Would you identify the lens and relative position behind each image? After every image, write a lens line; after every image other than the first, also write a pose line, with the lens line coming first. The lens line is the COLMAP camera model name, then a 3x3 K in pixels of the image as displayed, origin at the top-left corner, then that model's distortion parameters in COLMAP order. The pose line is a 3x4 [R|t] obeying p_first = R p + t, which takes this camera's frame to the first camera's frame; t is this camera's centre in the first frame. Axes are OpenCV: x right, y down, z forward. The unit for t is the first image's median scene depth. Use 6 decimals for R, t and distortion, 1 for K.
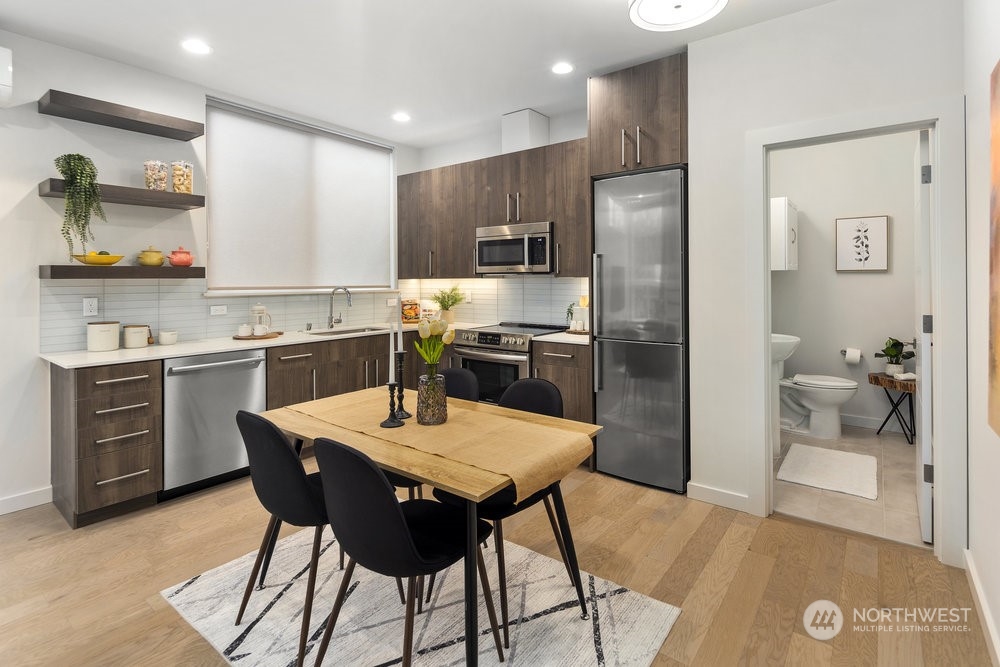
lens RADIAL K [[490.5, 0, 506.1], [0, 490.5, 281.5], [0, 0, 1]] dist [-0.000387, -0.000283]
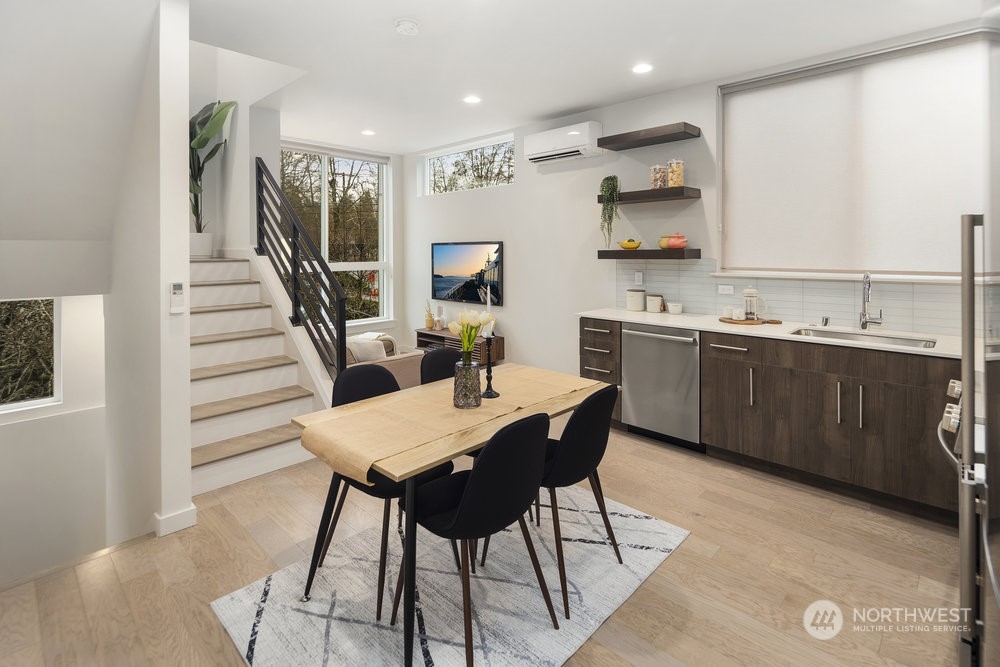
lens RADIAL K [[486.5, 0, 504.4], [0, 486.5, 248.2], [0, 0, 1]] dist [0.002063, -0.000357]
pose [[-0.117738, -0.000147, -0.993045, 0.497154], [0.003497, 0.999994, -0.000563, -0.030437], [0.993039, -0.003539, -0.117736, 0.668658]]
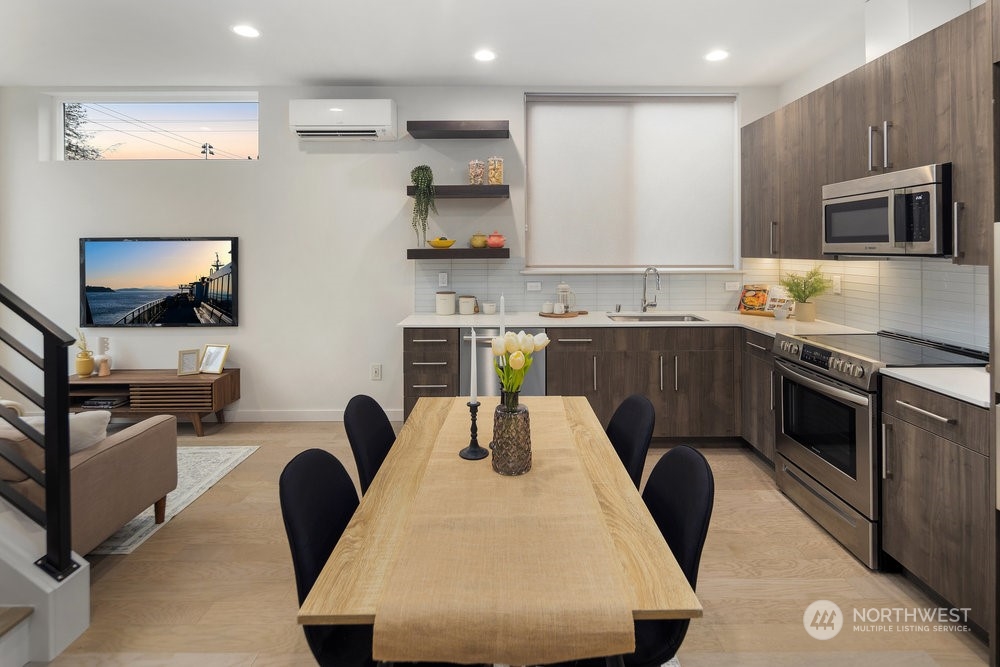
lens RADIAL K [[486.5, 0, 504.4], [0, 486.5, 248.2], [0, 0, 1]] dist [0.002063, -0.000357]
pose [[0.607244, 0.001092, -0.794515, 0.239946], [0.000623, 0.999998, 0.001850, -0.029471], [0.794515, -0.001619, 0.607242, 0.294228]]
